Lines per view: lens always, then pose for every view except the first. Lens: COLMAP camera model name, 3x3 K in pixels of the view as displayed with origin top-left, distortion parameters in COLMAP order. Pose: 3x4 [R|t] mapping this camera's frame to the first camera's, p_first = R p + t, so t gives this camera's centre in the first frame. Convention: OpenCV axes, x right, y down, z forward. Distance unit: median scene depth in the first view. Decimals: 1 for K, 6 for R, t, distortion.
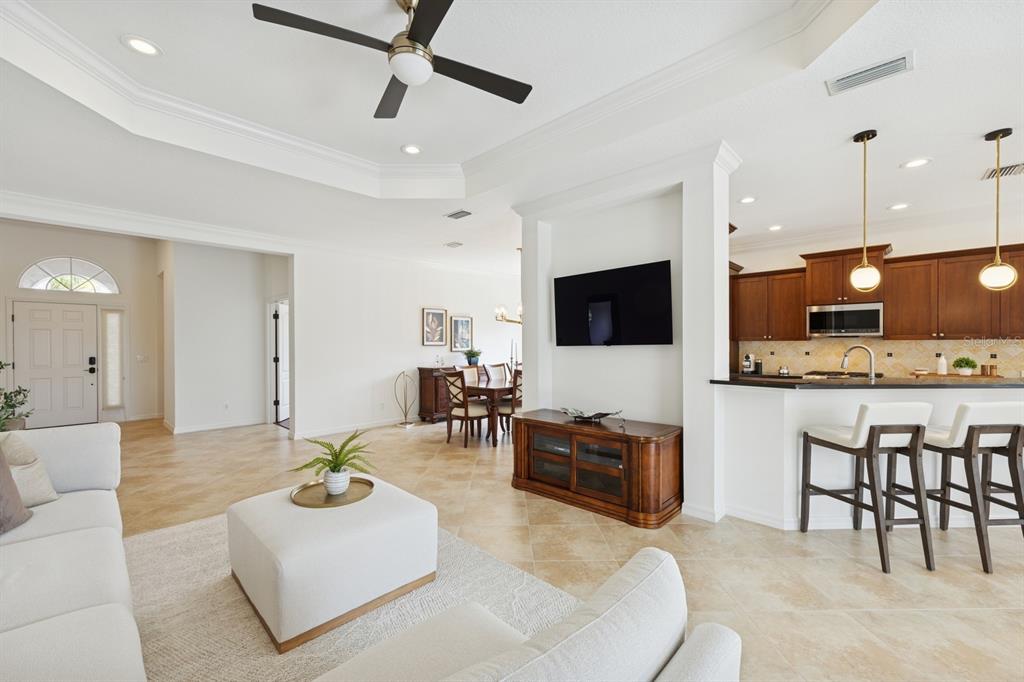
lens RADIAL K [[419.3, 0, 513.0], [0, 419.3, 343.6], [0, 0, 1]] dist [0.001551, 0.000864]
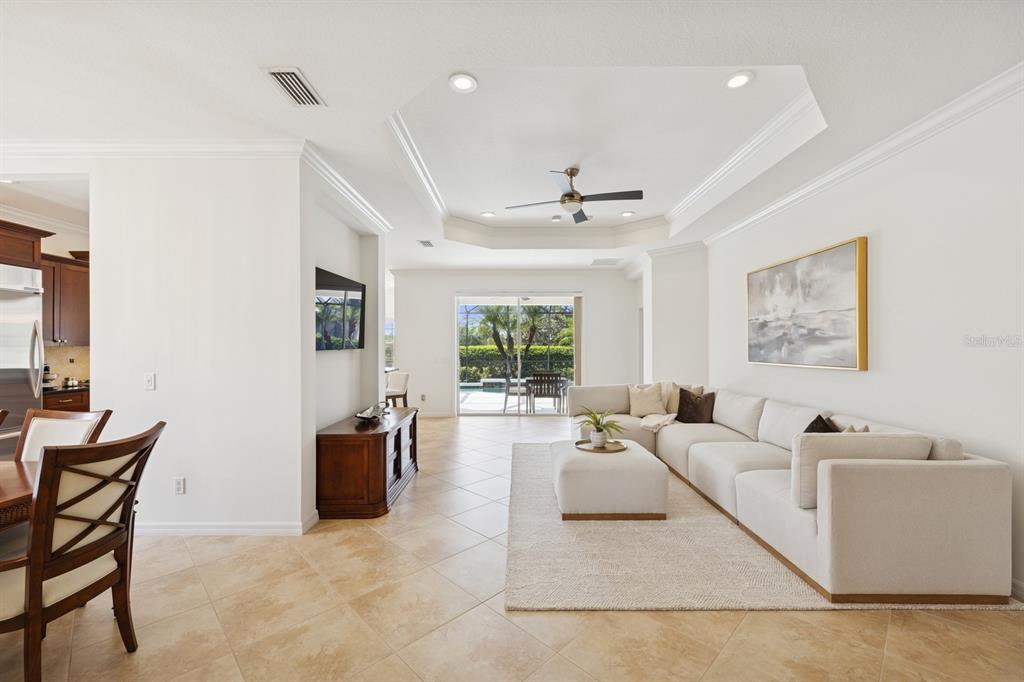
lens RADIAL K [[419.3, 0, 512.2], [0, 419.3, 344.9], [0, 0, 1]] dist [0.001551, 0.000864]
pose [[-0.687750, 0.010155, 0.725877, -0.570874], [0.006684, 0.999948, -0.007655, 0.000964], [-0.725917, -0.000413, -0.687782, 0.994336]]
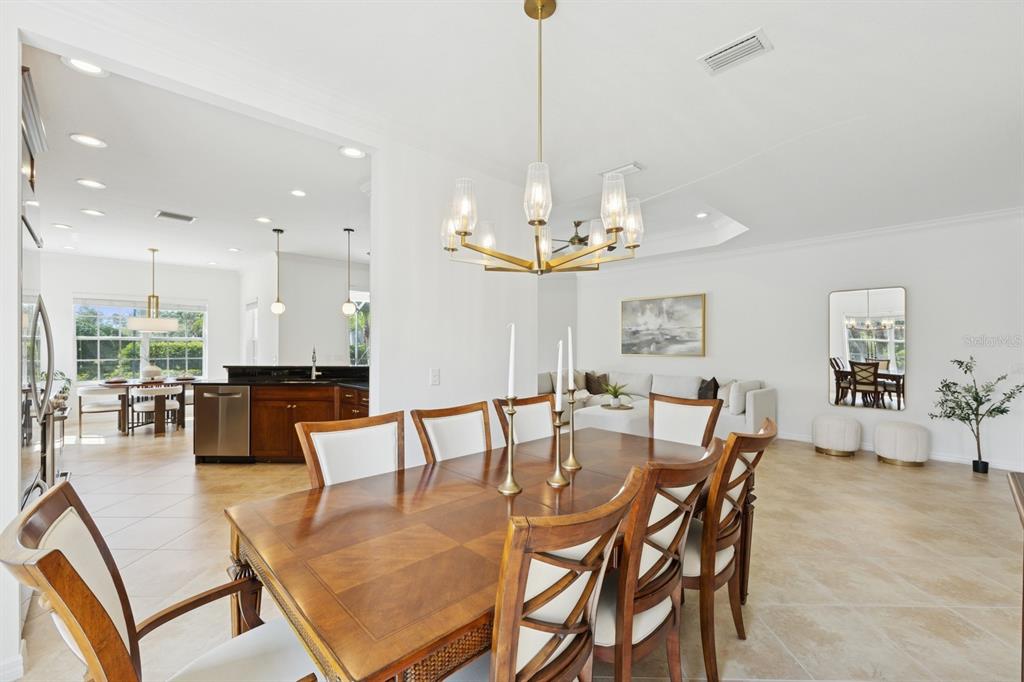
lens RADIAL K [[419.3, 0, 516.9], [0, 419.3, 344.6], [0, 0, 1]] dist [0.001551, 0.000864]
pose [[-0.999365, 0.000487, 0.035620, 0.028285], [0.000474, 1.000000, -0.000368, 0.000626], [-0.035621, -0.000351, -0.999365, 1.505005]]
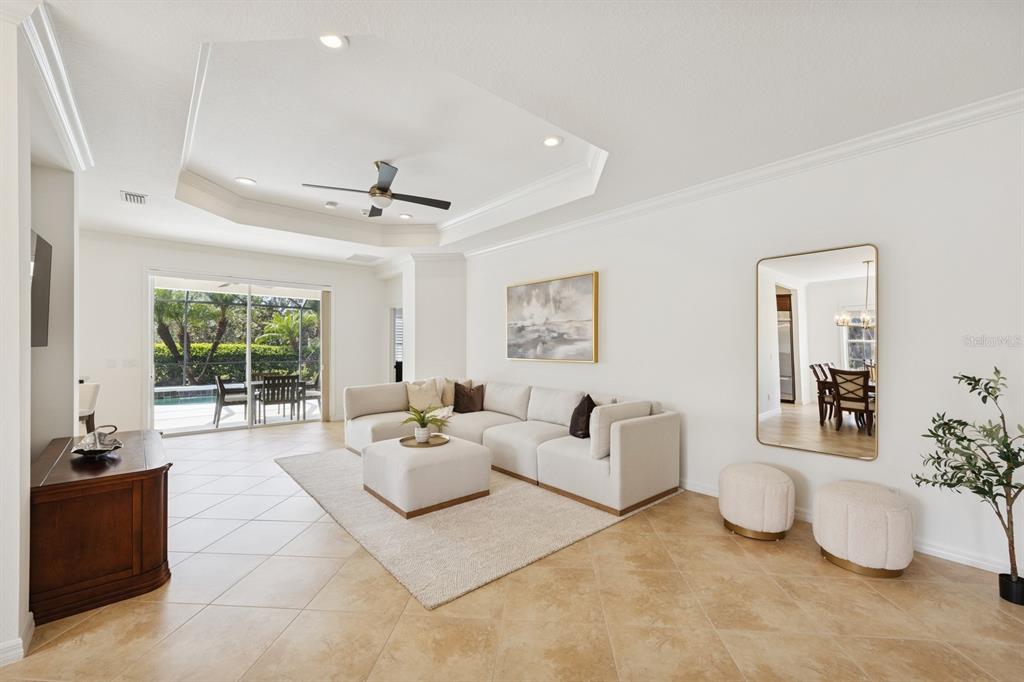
lens RADIAL K [[419.3, 0, 514.5], [0, 419.3, 345.4], [0, 0, 1]] dist [0.001551, 0.000864]
pose [[-0.995726, 0.002700, 0.092321, -0.396016], [0.002723, 0.999996, 0.000129, -0.000101], [-0.092320, 0.000380, -0.995729, 1.108342]]
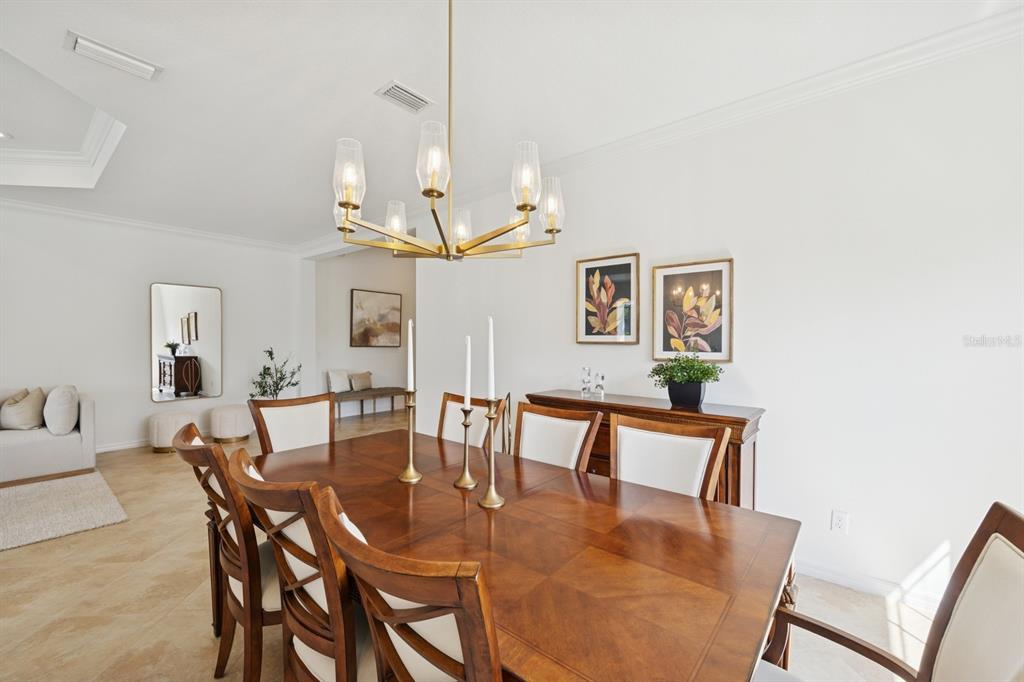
lens RADIAL K [[419.3, 0, 518.7], [0, 419.3, 351.3], [0, 0, 1]] dist [0.001551, 0.000864]
pose [[0.080140, 0.030678, -0.996311, 0.320119], [0.001050, 0.999523, 0.030861, -0.001498], [0.996783, -0.003520, 0.080070, 1.210232]]
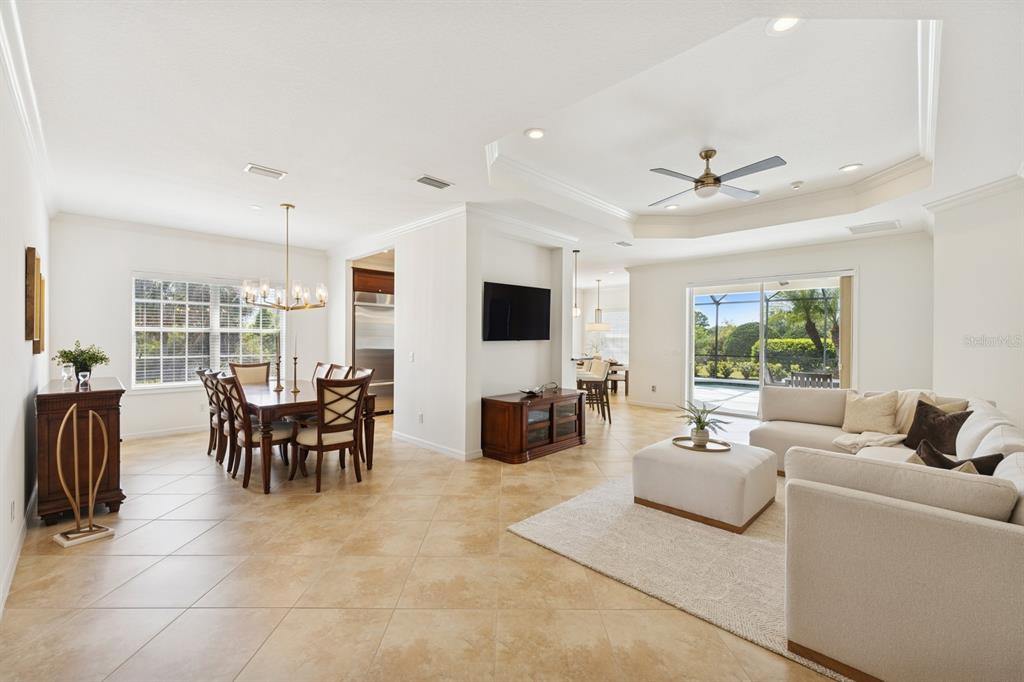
lens RADIAL K [[419.3, 0, 507.3], [0, 419.3, 343.1], [0, 0, 1]] dist [0.001551, 0.000864]
pose [[0.015911, -0.005567, 0.999858, -0.816670], [-0.006166, 0.999965, 0.005666, 0.002595], [-0.999854, -0.006255, 0.015876, 0.721863]]
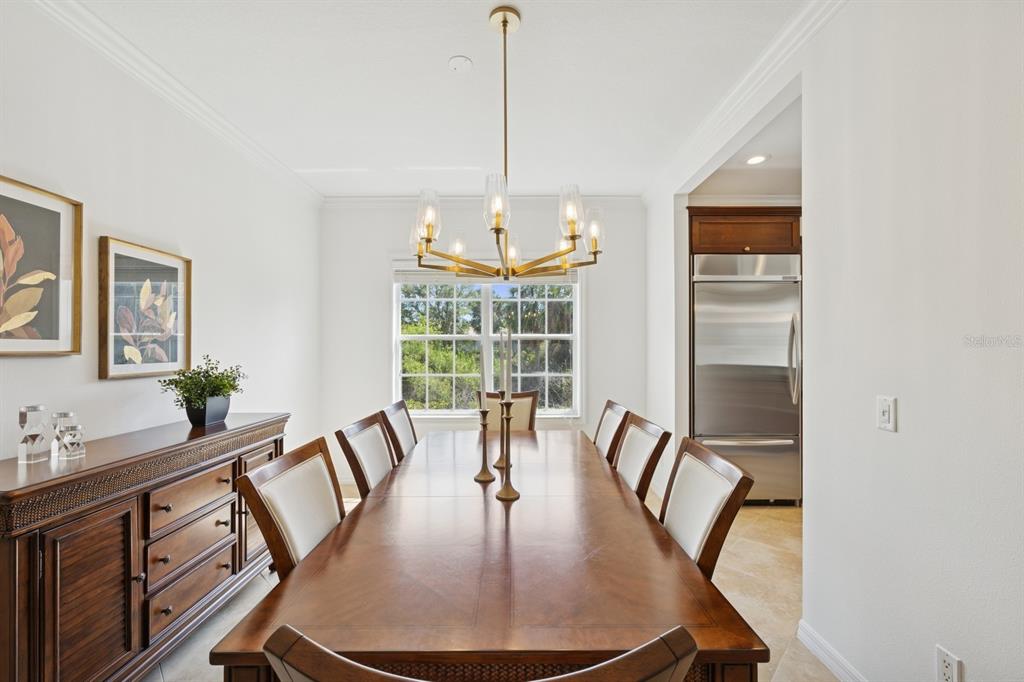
lens RADIAL K [[419.3, 0, 510.5], [0, 419.3, 340.2], [0, 0, 1]] dist [0.001551, 0.000864]
pose [[0.717277, 0.012330, 0.696679, -0.209680], [0.000358, 0.999837, -0.018064, 0.000645], [-0.696788, 0.013207, 0.717156, 0.936833]]
